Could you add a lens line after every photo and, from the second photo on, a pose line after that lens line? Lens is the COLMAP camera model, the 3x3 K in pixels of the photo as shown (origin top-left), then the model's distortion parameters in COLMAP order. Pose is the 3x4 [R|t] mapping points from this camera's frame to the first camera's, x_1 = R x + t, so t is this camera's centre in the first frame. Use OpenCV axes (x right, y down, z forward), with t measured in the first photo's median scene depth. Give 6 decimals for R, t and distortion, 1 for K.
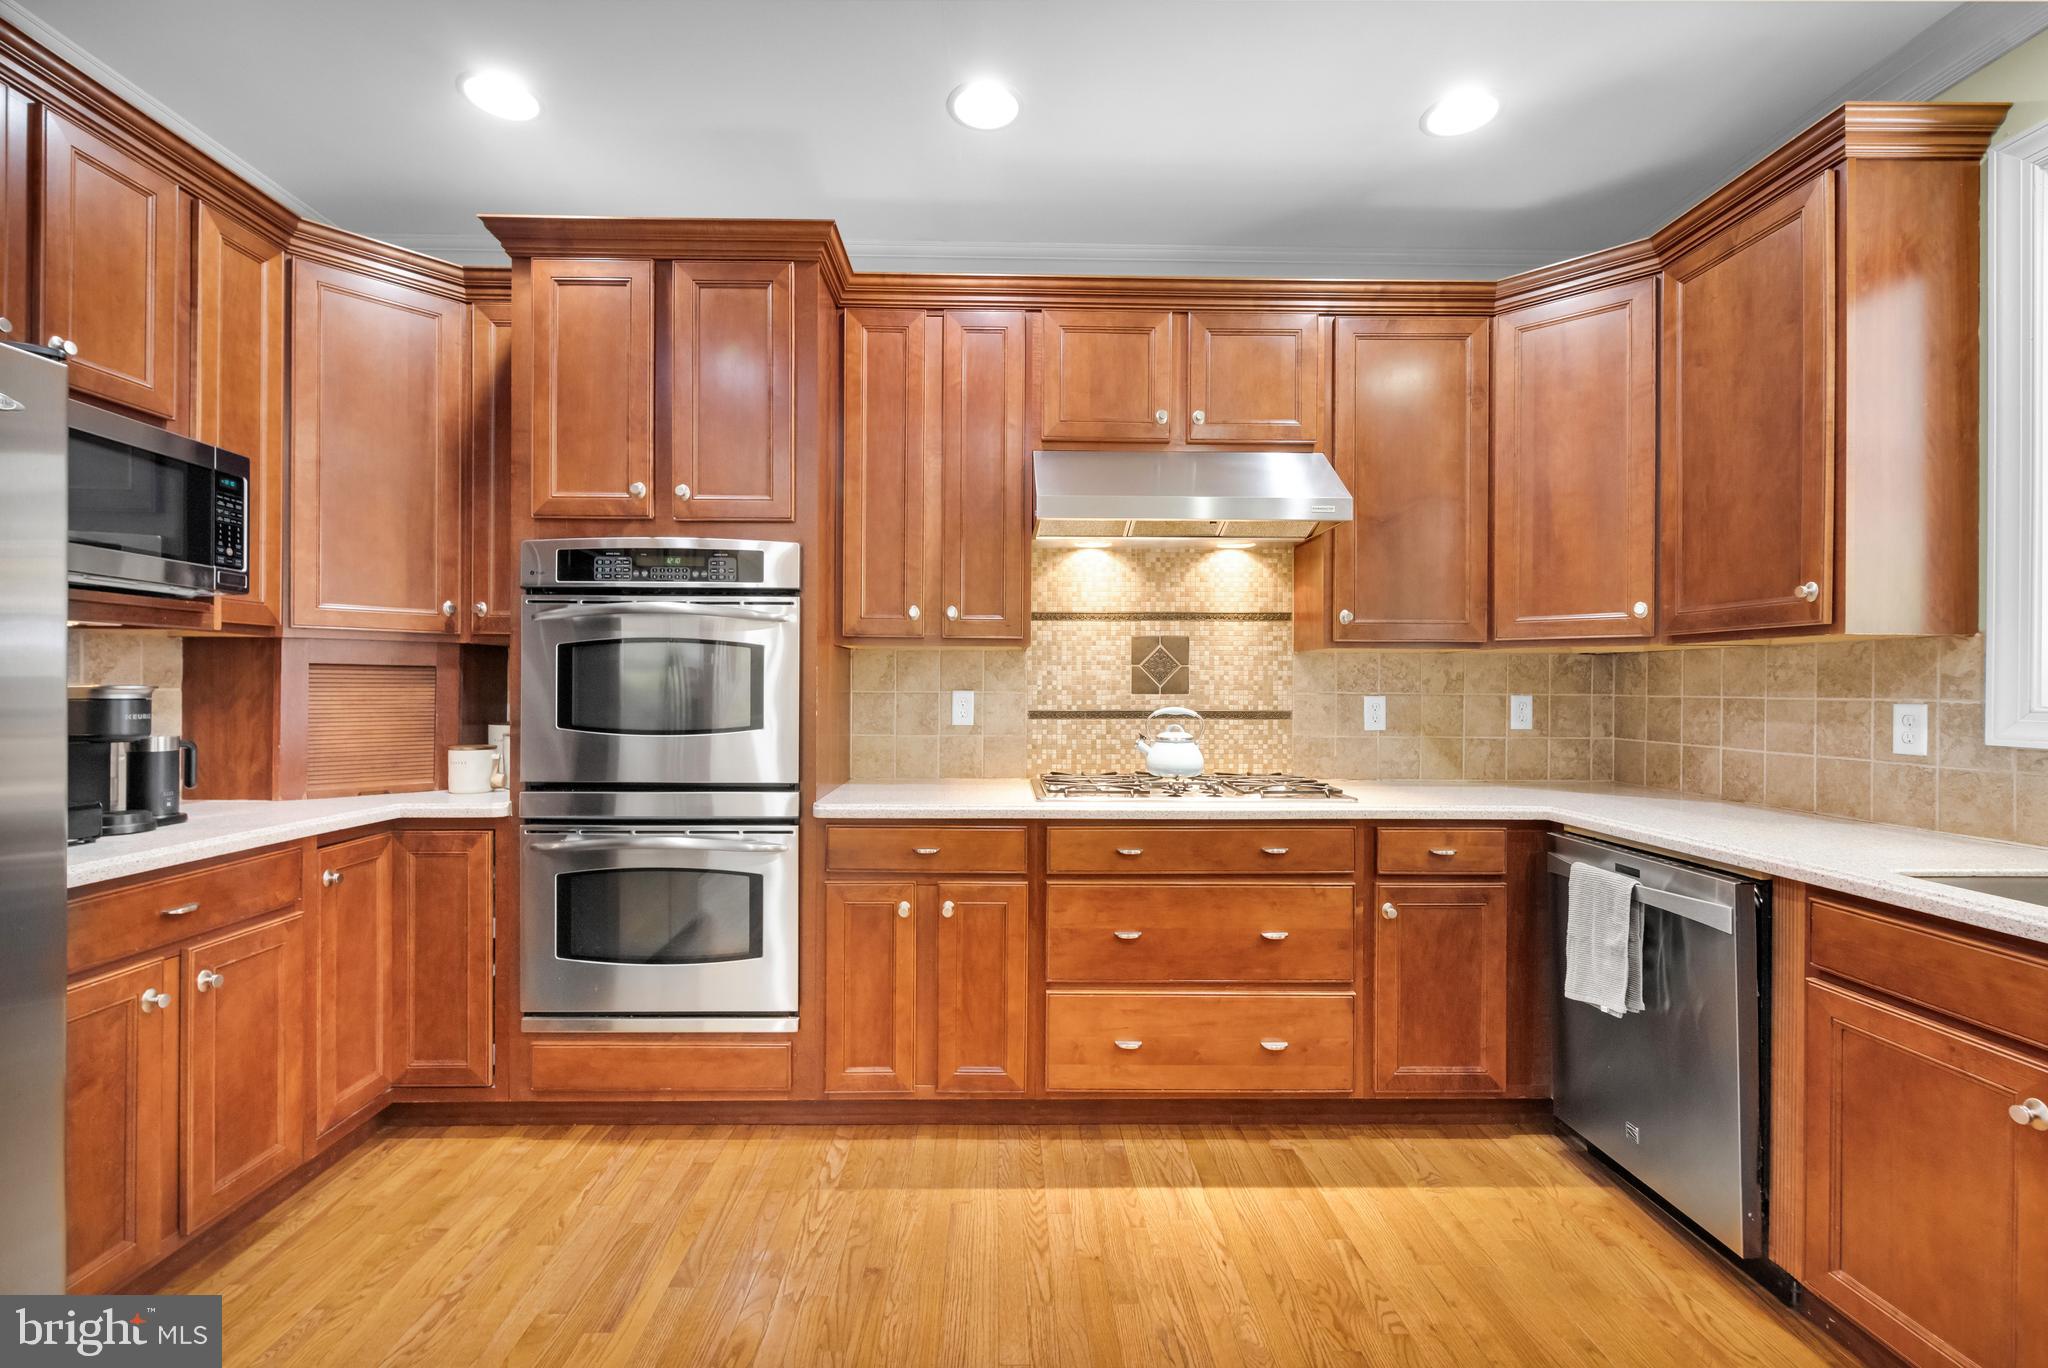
lens RADIAL K [[876.4, 0, 1013.6], [0, 876.4, 686.3], [0, 0, 1]] dist [0.000225, -0.000275]
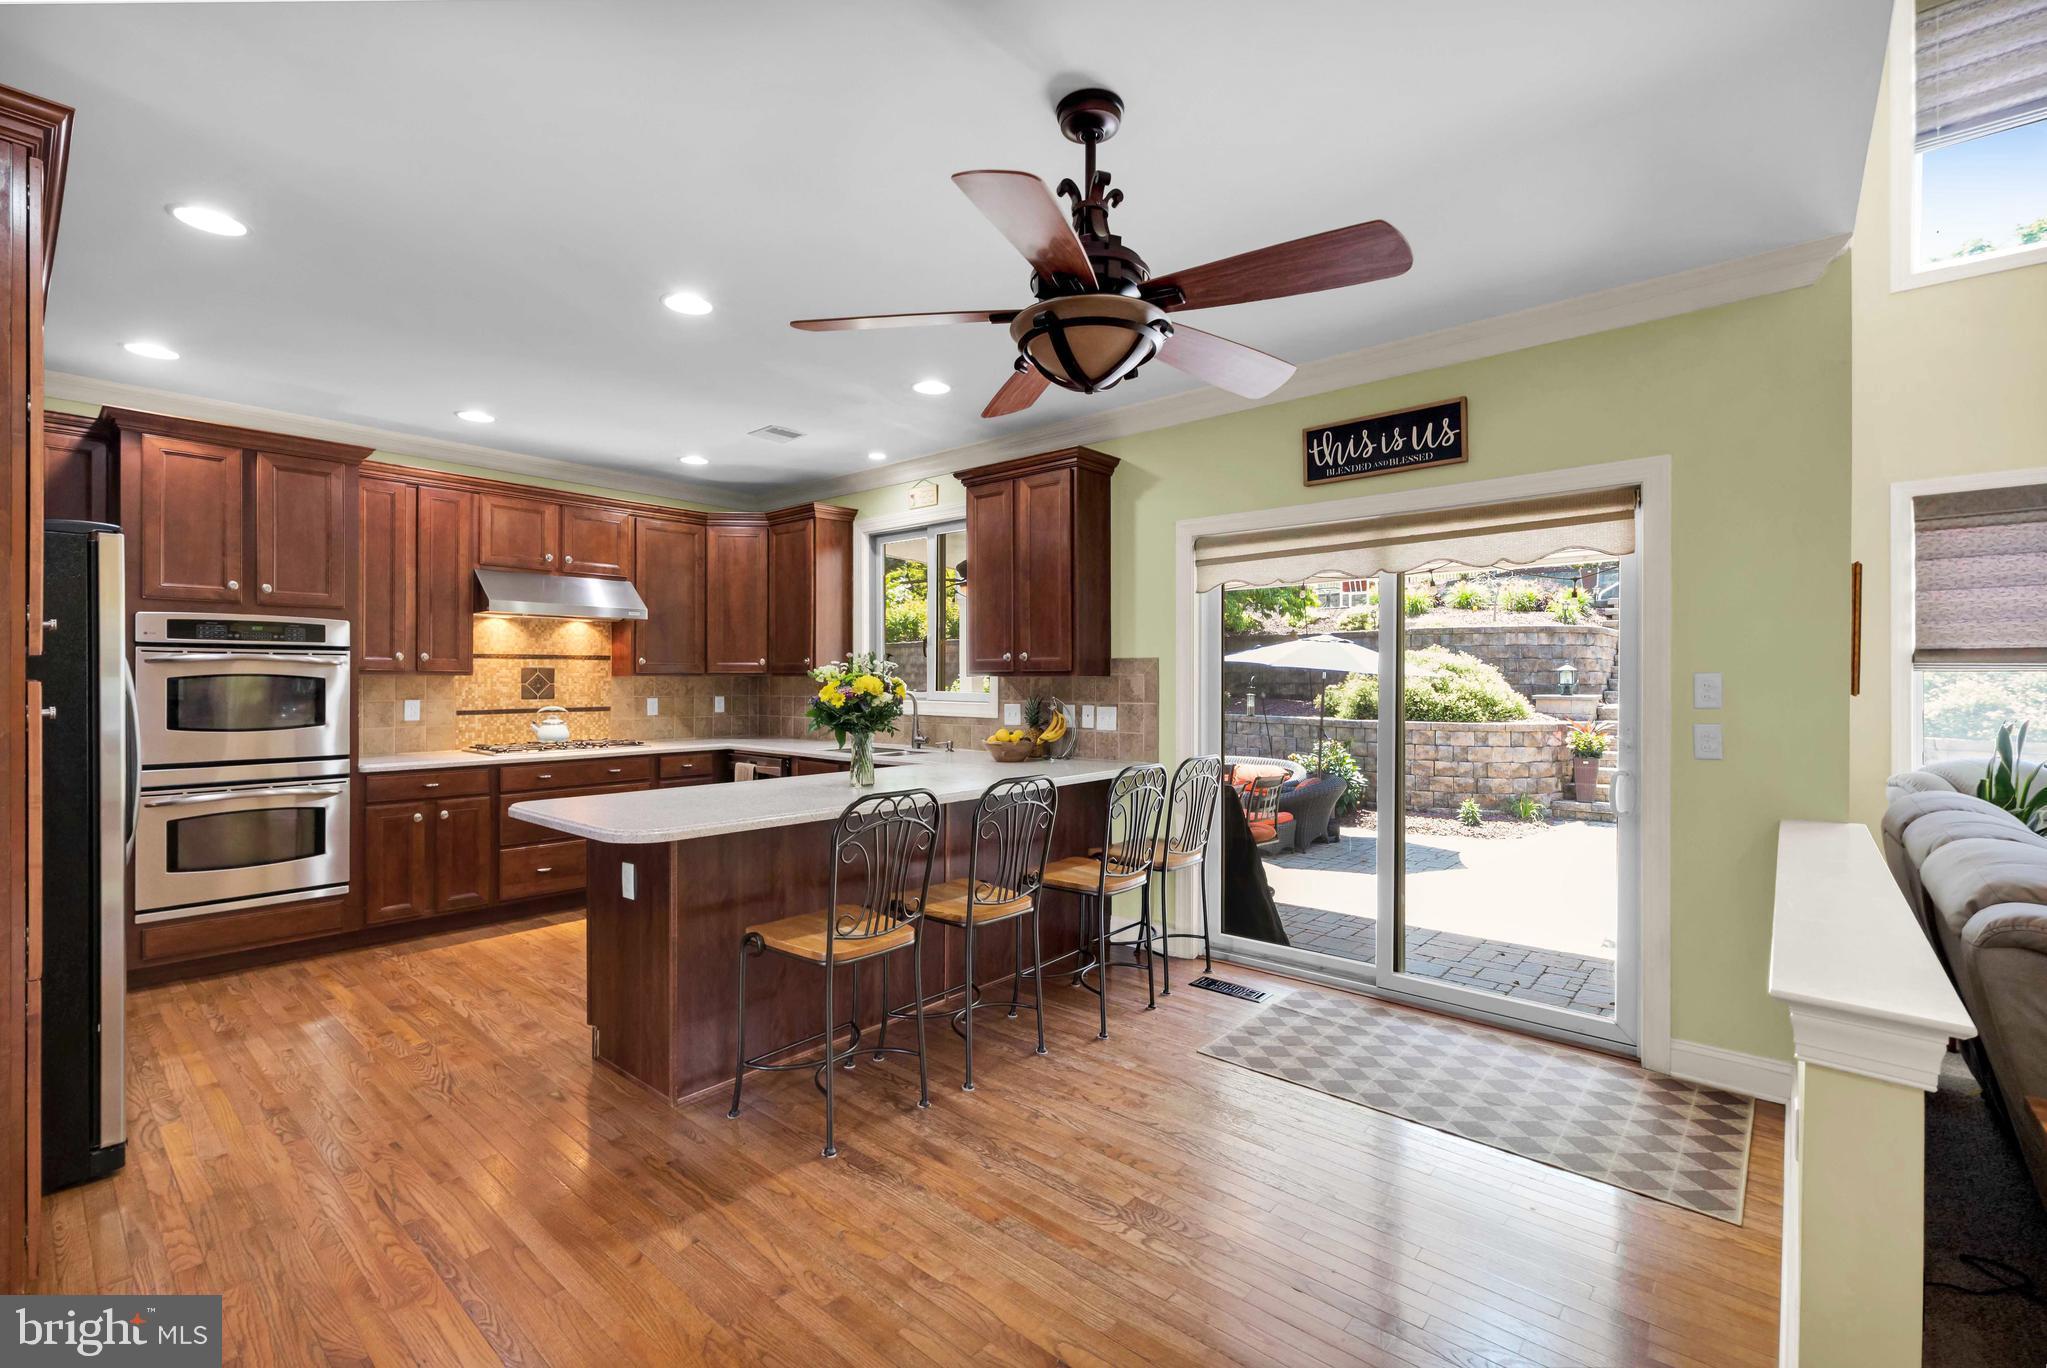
lens RADIAL K [[883.2, 0, 1011.7], [0, 883.2, 682.1], [0, 0, 1]] dist [0.001212, -0.000698]
pose [[0.673225, -0.006416, 0.739410, -0.659983], [0.002814, 0.999977, 0.006116, -0.044378], [-0.739432, -0.002037, 0.673228, -1.209111]]
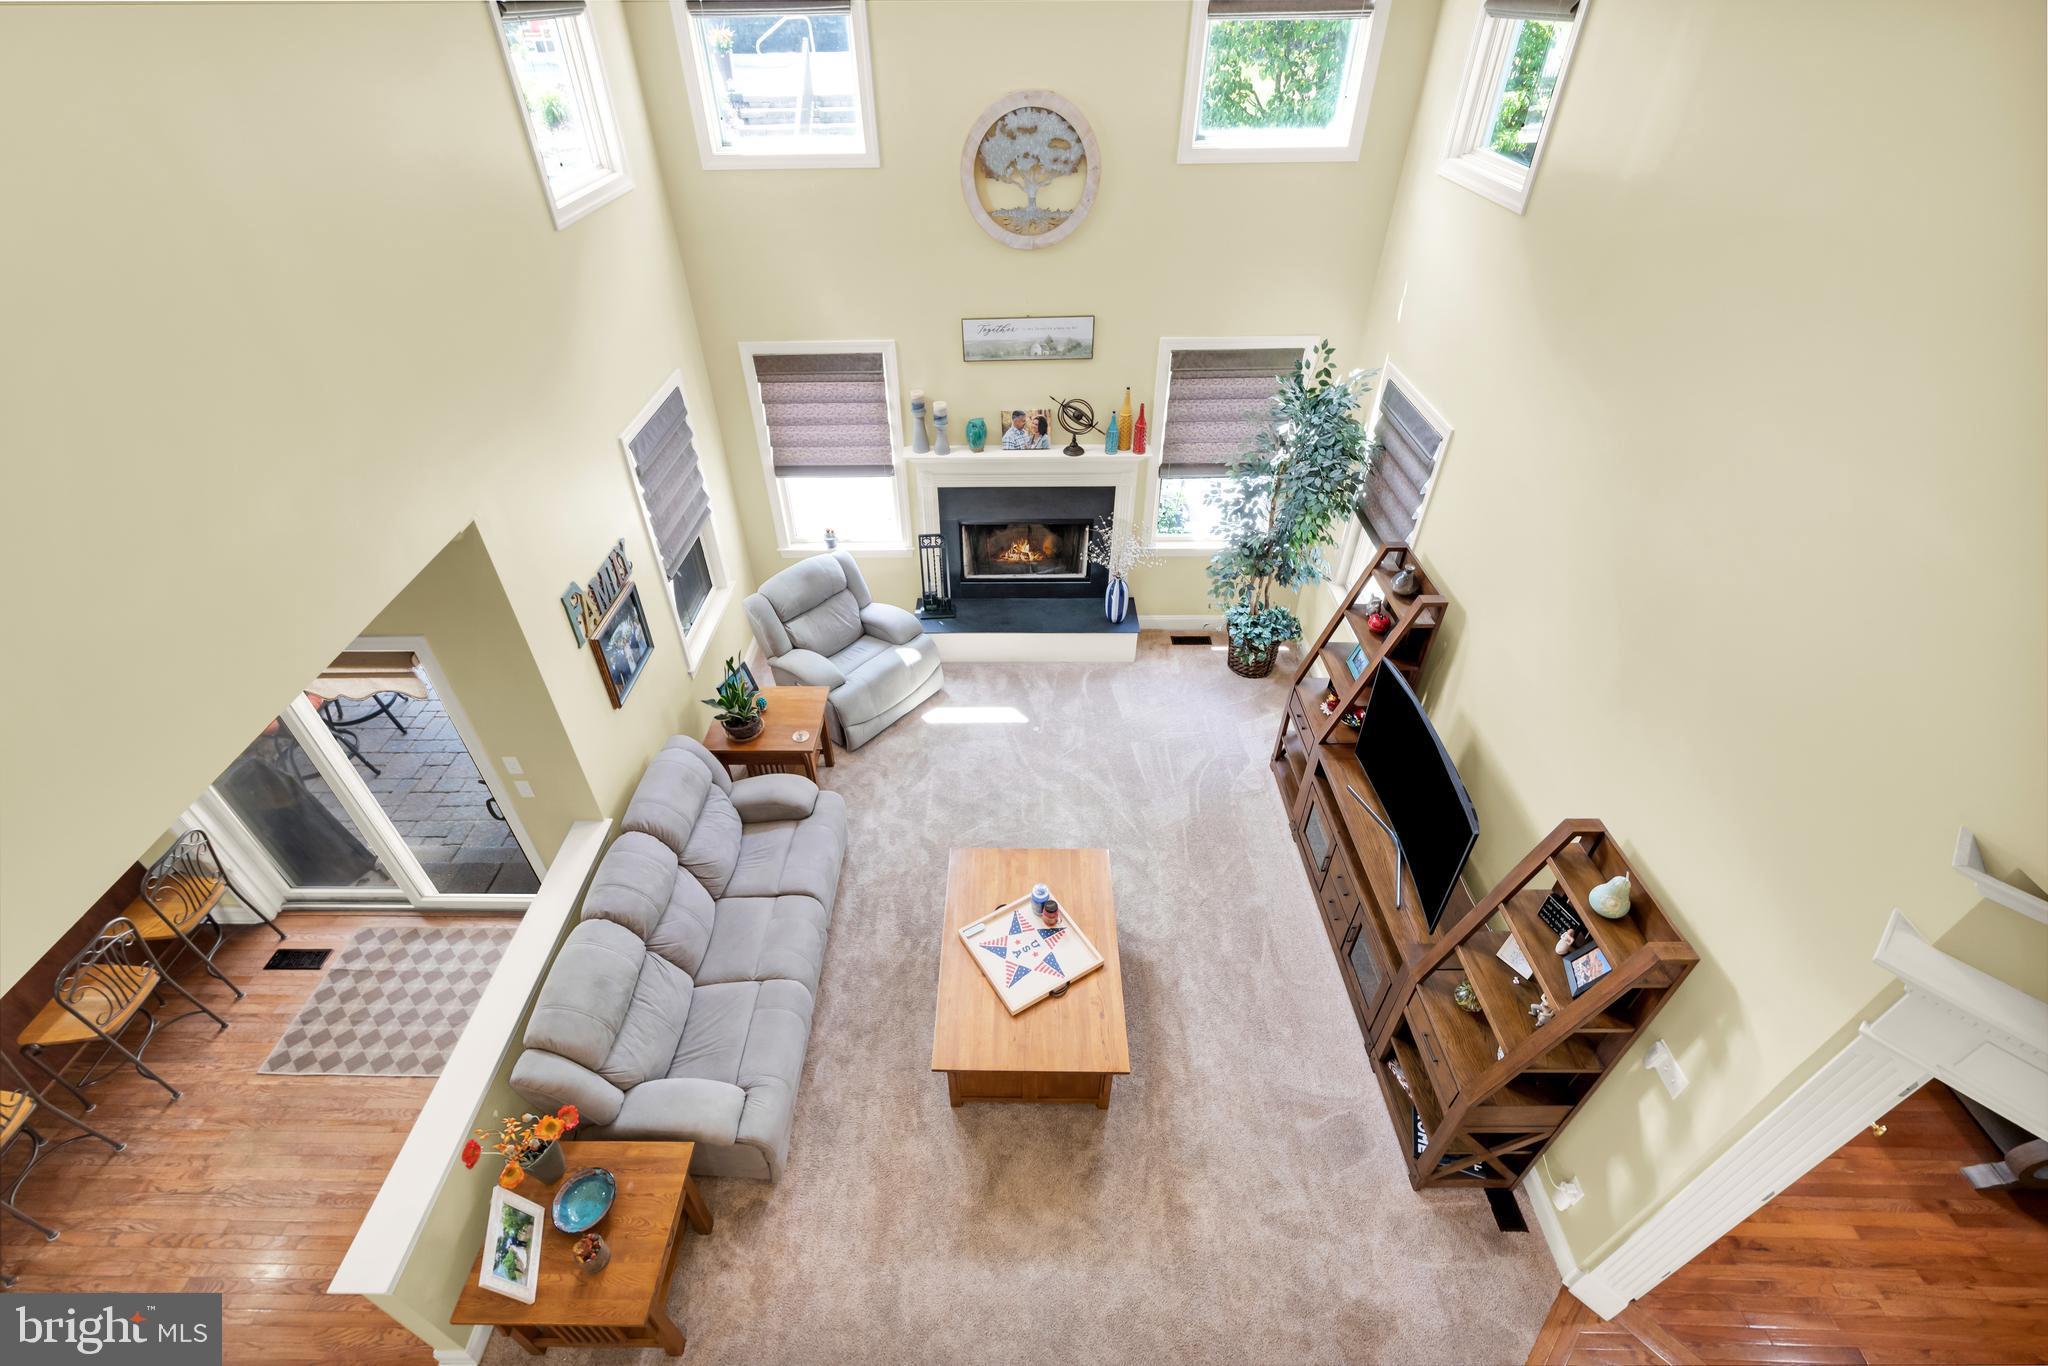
lens RADIAL K [[871.6, 0, 996.4], [0, 871.6, 681.1], [0, 0, 1]] dist [-0.005018, -0.000493]
pose [[0.037392, -0.631607, 0.774386, -0.351549], [0.016316, 0.775211, 0.631492, -1.292025], [-0.999167, -0.010978, 0.039292, -2.184511]]
